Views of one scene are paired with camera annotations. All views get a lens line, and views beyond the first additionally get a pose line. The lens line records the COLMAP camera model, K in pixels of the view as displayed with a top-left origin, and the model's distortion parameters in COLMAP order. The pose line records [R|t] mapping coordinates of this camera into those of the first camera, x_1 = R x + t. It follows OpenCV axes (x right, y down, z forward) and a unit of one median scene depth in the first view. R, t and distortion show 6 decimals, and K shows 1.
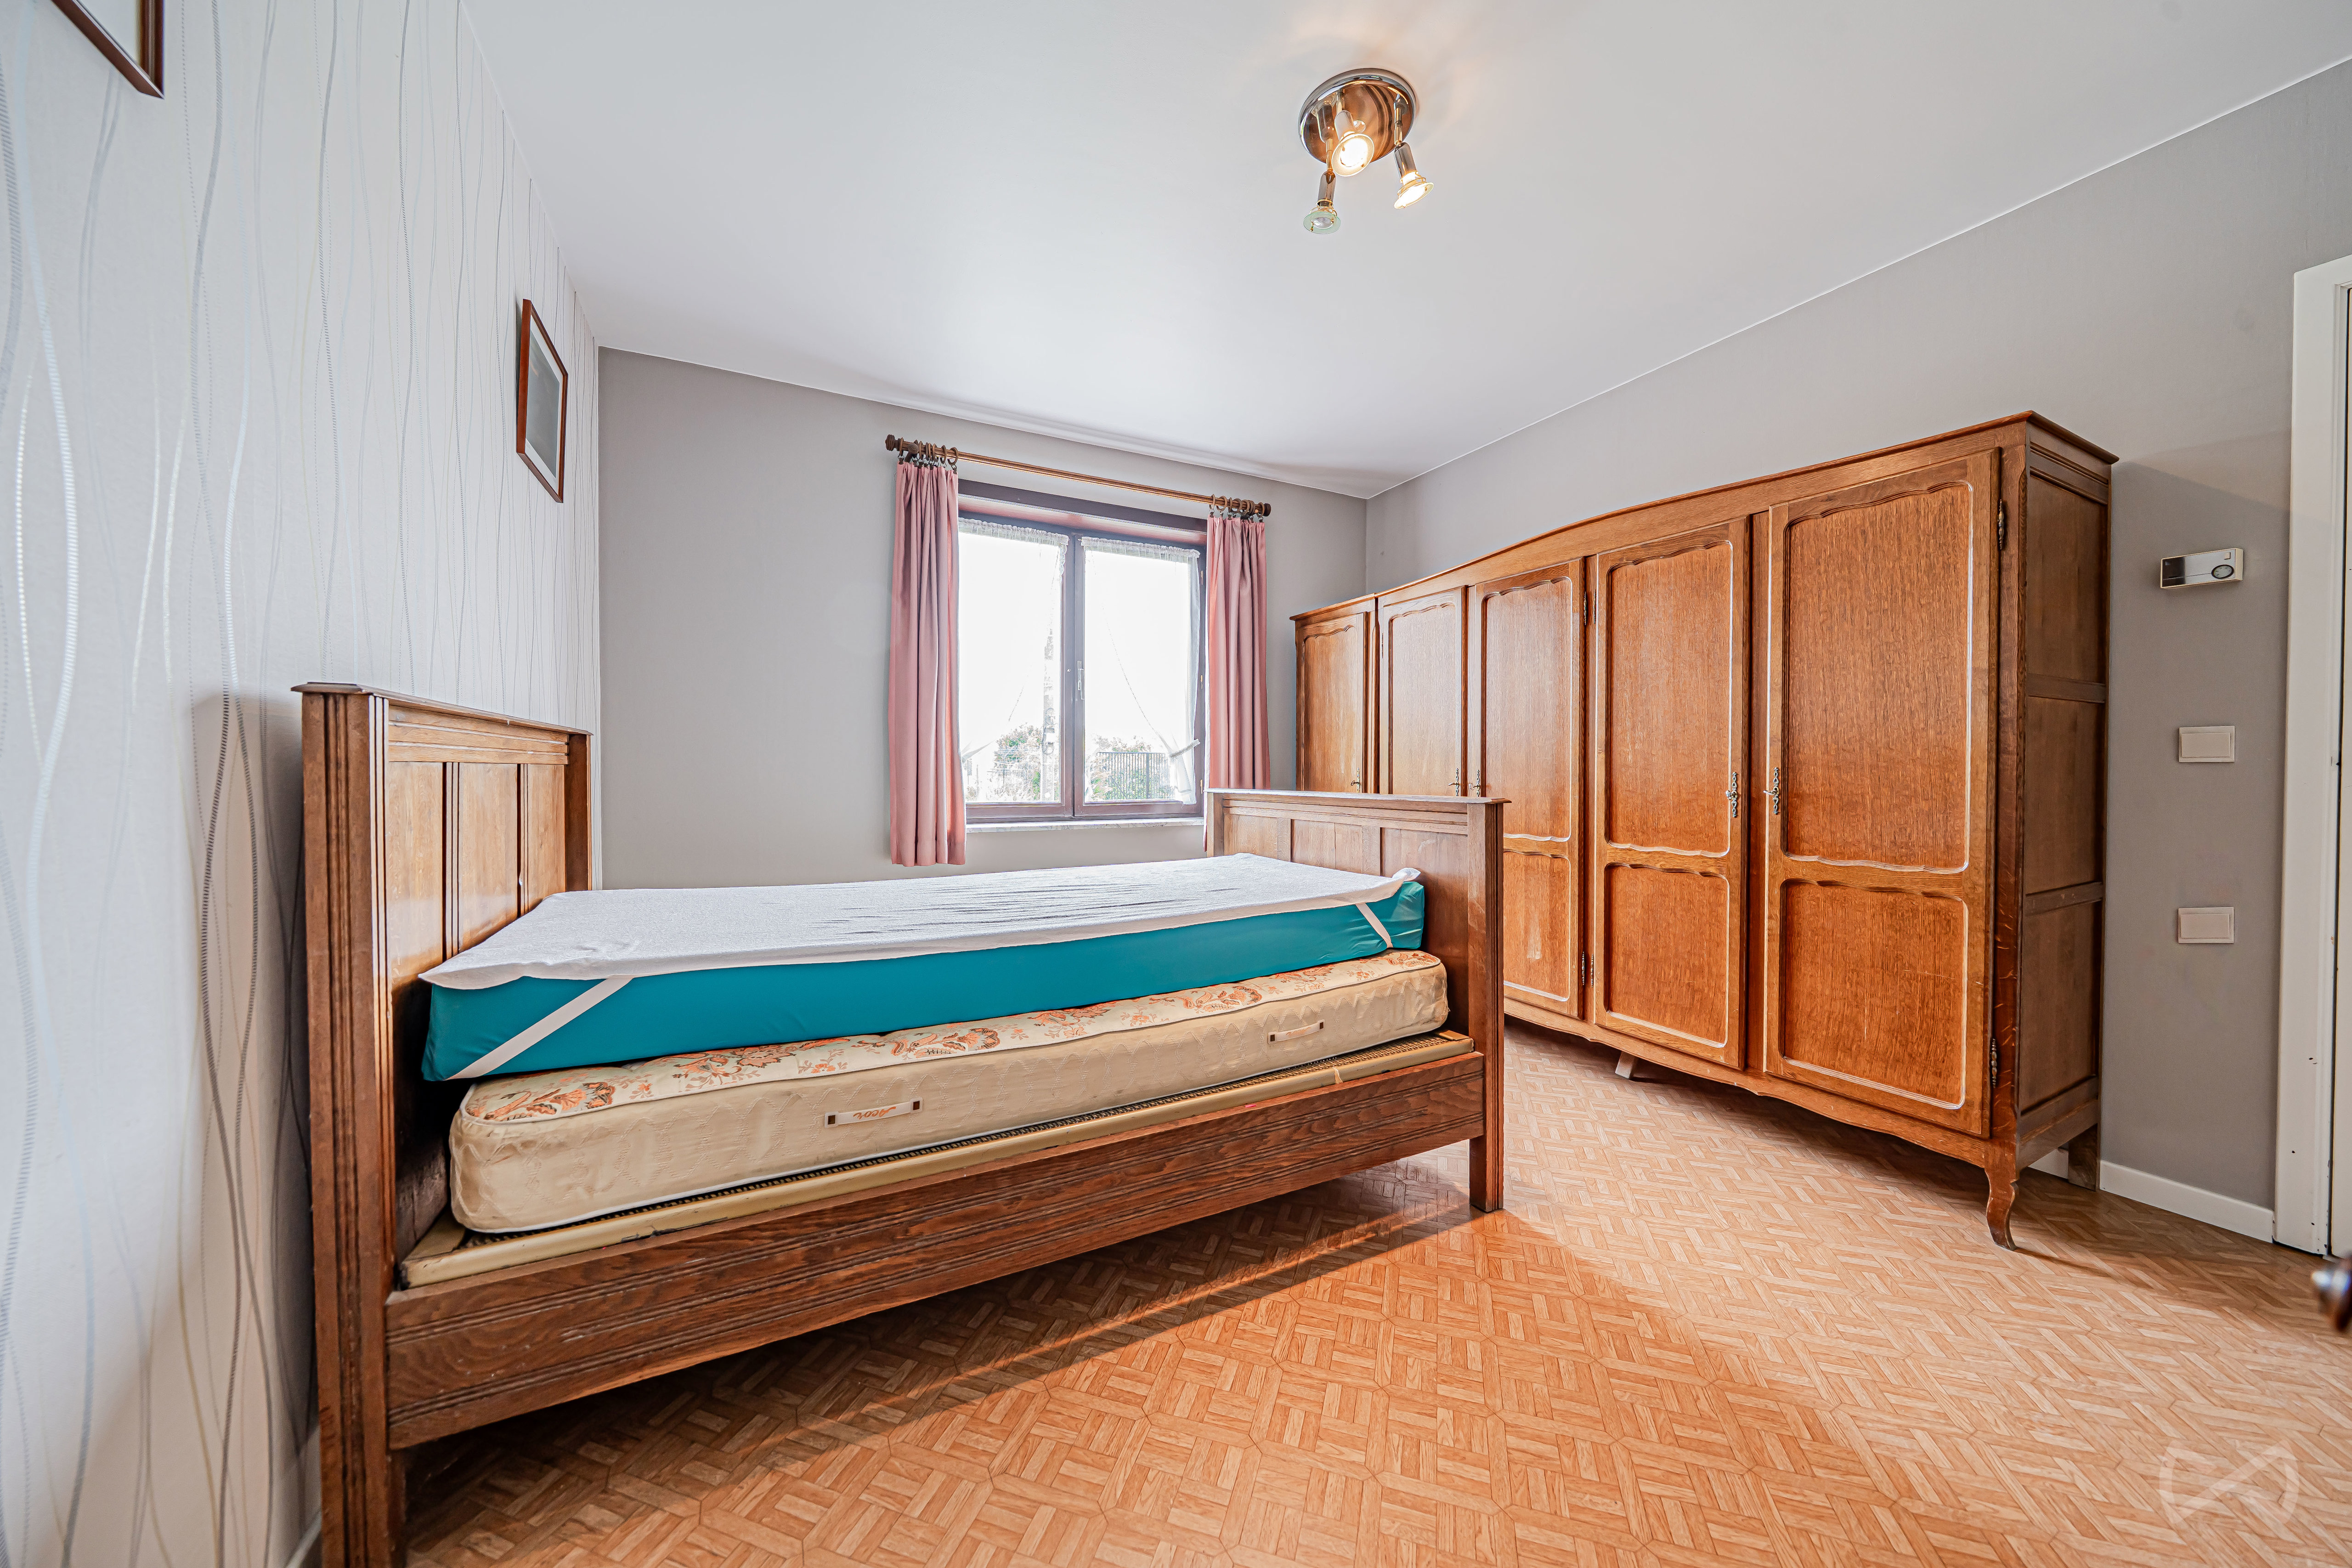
lens RADIAL K [[801.2, 0, 1188.7], [0, 801.2, 777.0], [0, 0, 1]] dist [-0.005171, 0.000279]
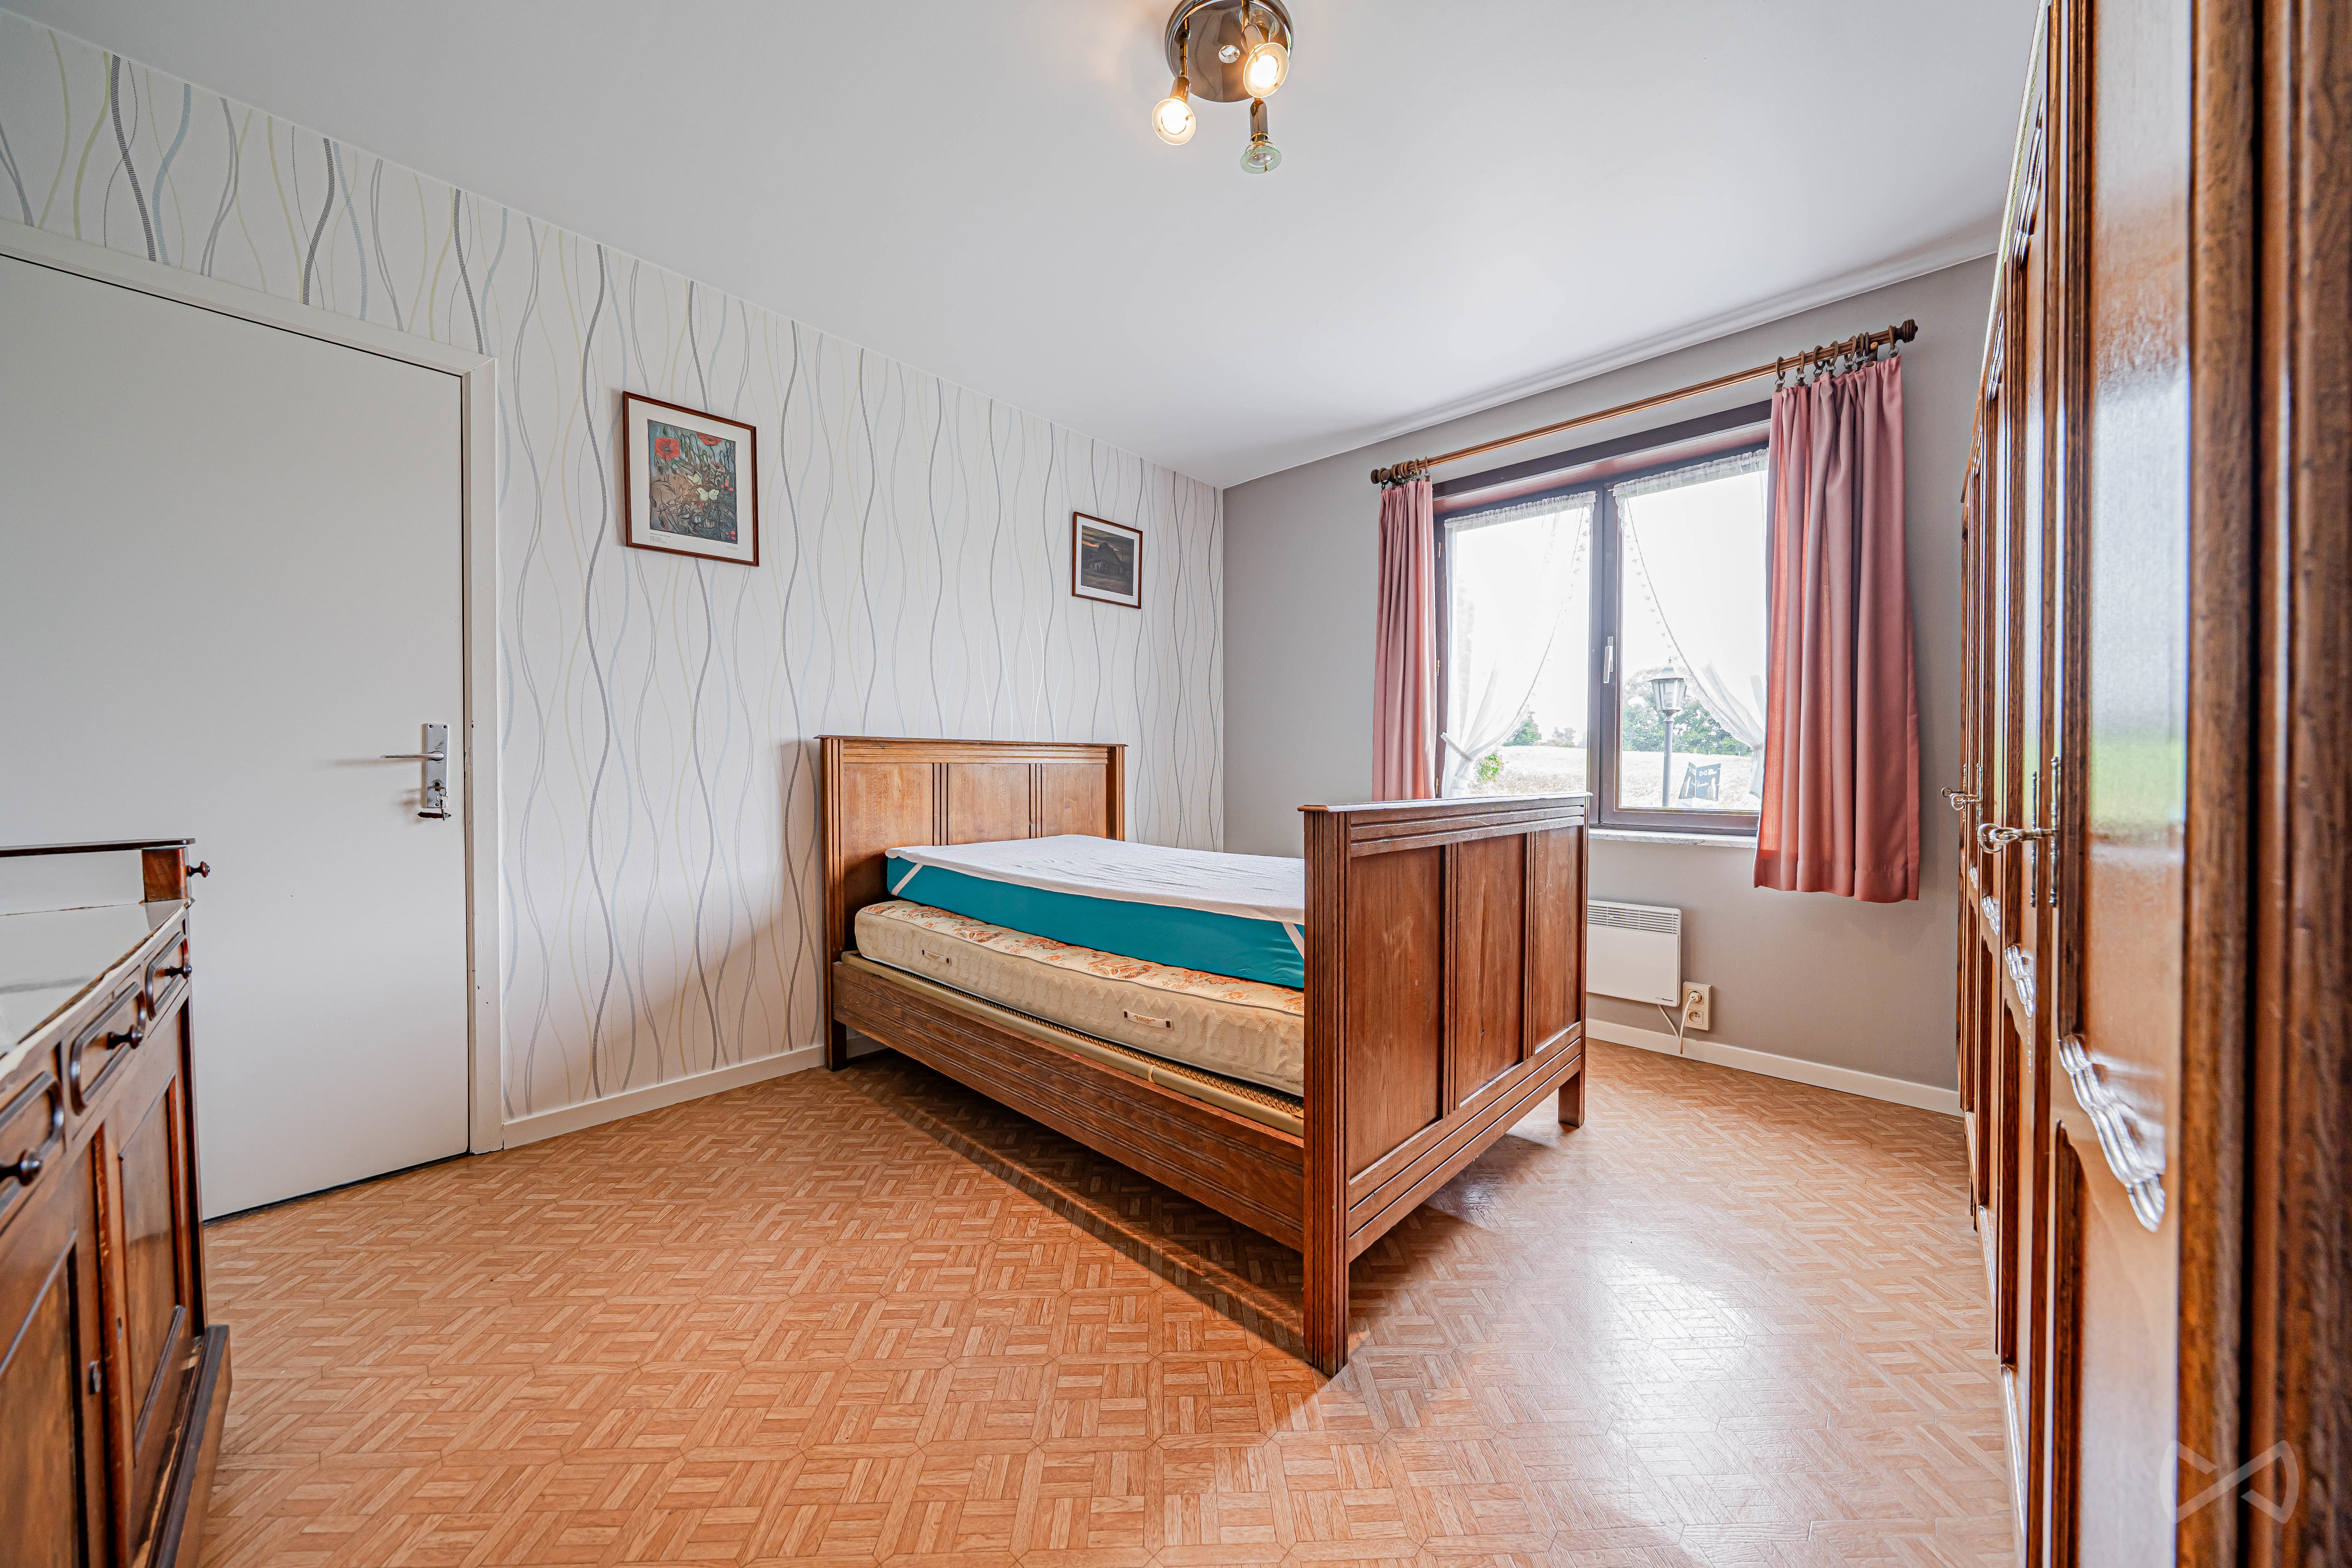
lens RADIAL K [[801.2, 0, 1190.8], [0, 801.2, 779.2], [0, 0, 1]] dist [-0.005171, 0.000279]
pose [[0.334851, 0.013299, -0.942177, 1.175317], [-0.009853, 0.999895, 0.010612, -0.003471], [0.942219, 0.005729, 0.334947, 0.737722]]
